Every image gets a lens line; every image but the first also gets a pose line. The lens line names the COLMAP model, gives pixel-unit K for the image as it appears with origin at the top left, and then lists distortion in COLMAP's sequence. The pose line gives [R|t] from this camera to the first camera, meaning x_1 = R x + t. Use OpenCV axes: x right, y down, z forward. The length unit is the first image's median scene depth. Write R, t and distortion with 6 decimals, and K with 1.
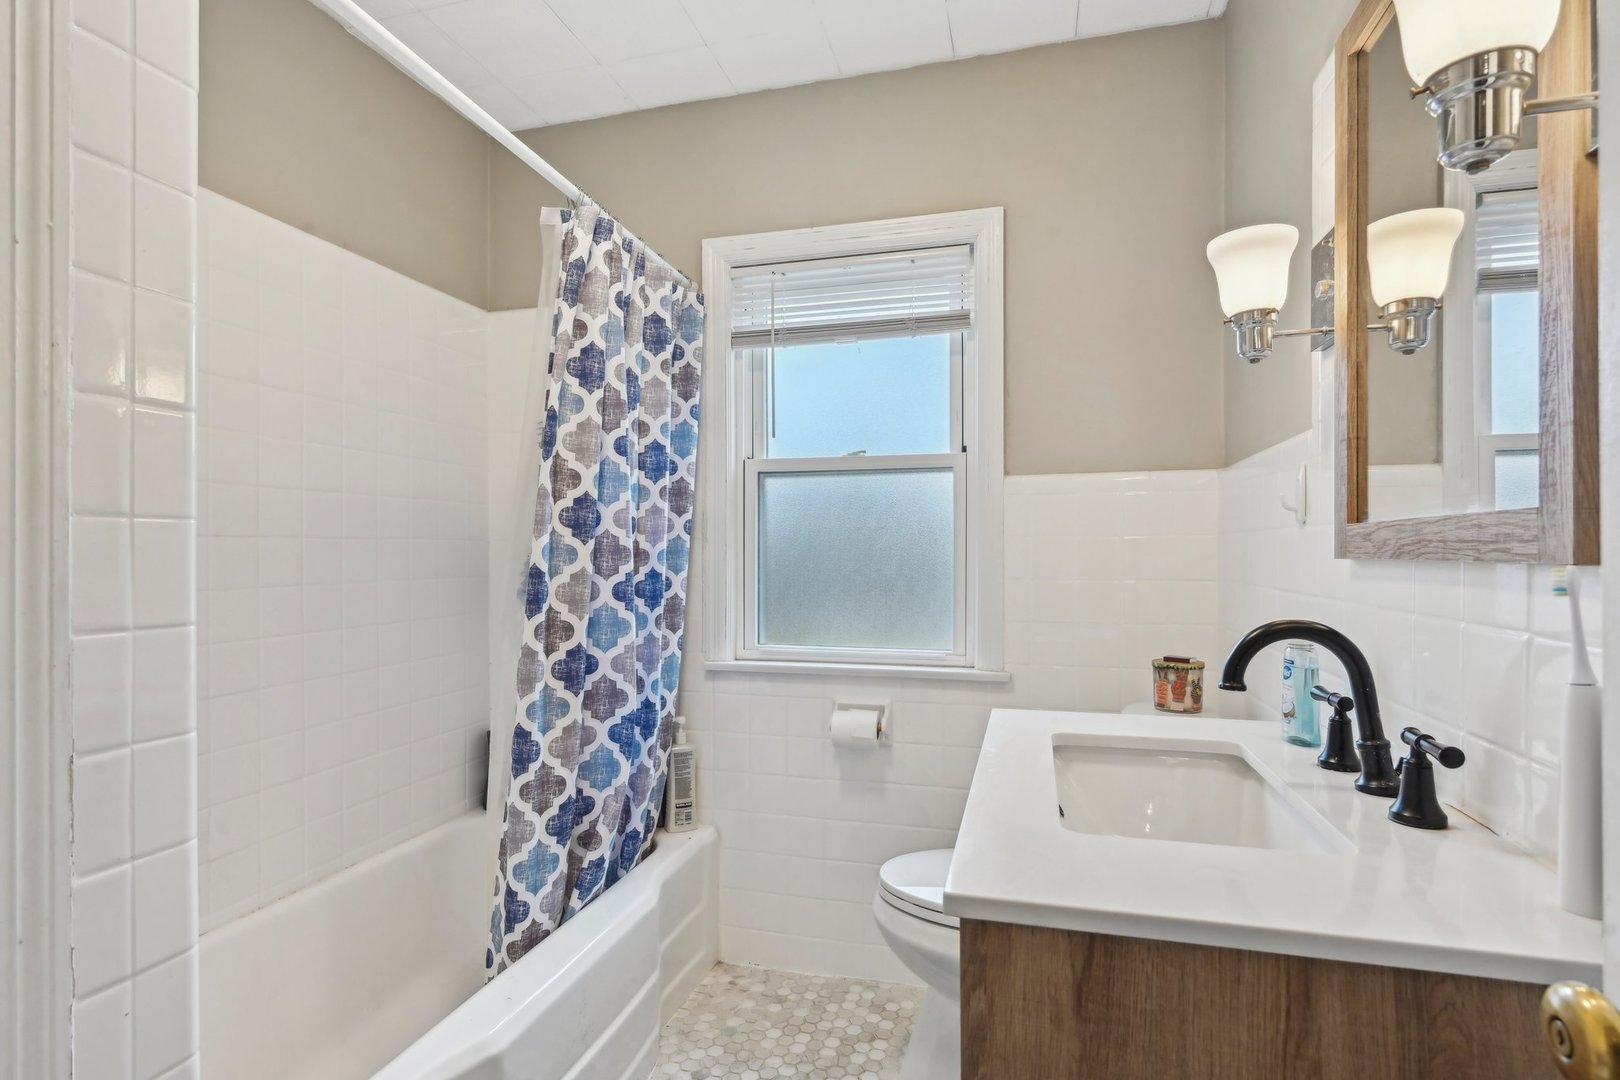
lens RADIAL K [[794.5, 0, 830.4], [0, 794.5, 549.4], [0, 0, 1]] dist [0.005938, 0.001502]
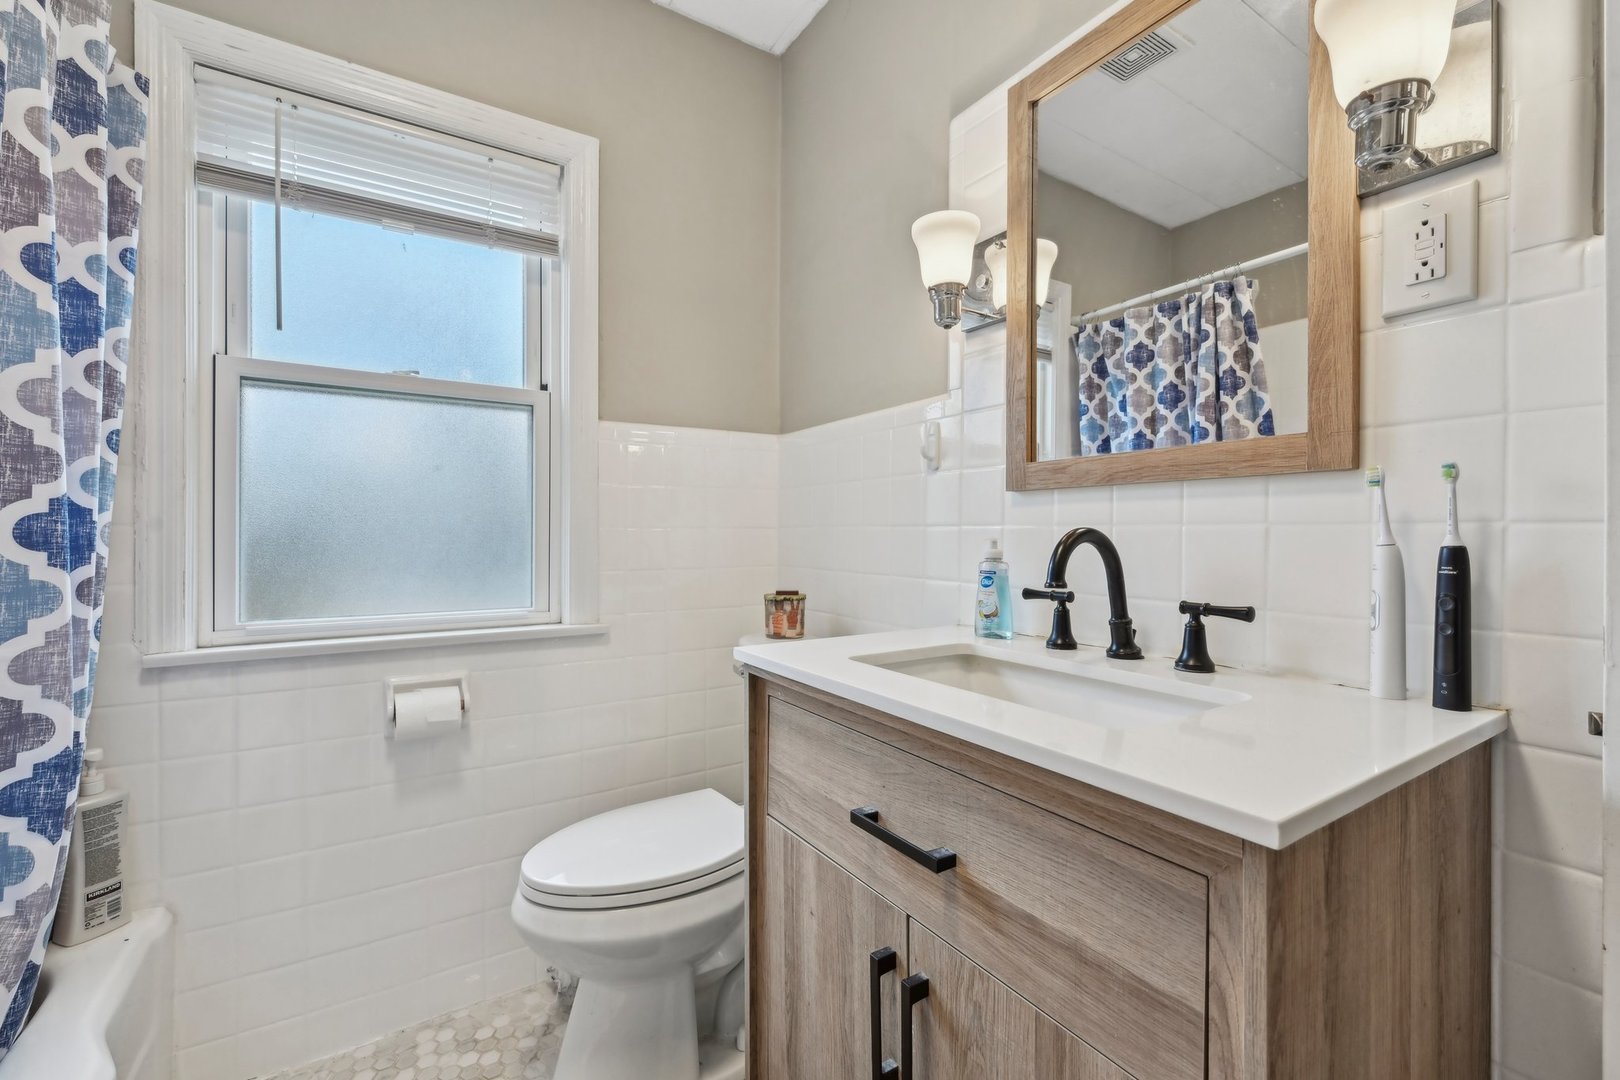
lens RADIAL K [[668.8, 0, 800.3], [0, 668.8, 533.6], [0, 0, 1]] dist [0.000015, -0.000430]
pose [[0.688431, 0.002876, 0.725296, -0.196583], [-0.005073, 0.999987, 0.000850, 0.042487], [-0.725284, -0.004265, 0.688436, 0.261645]]
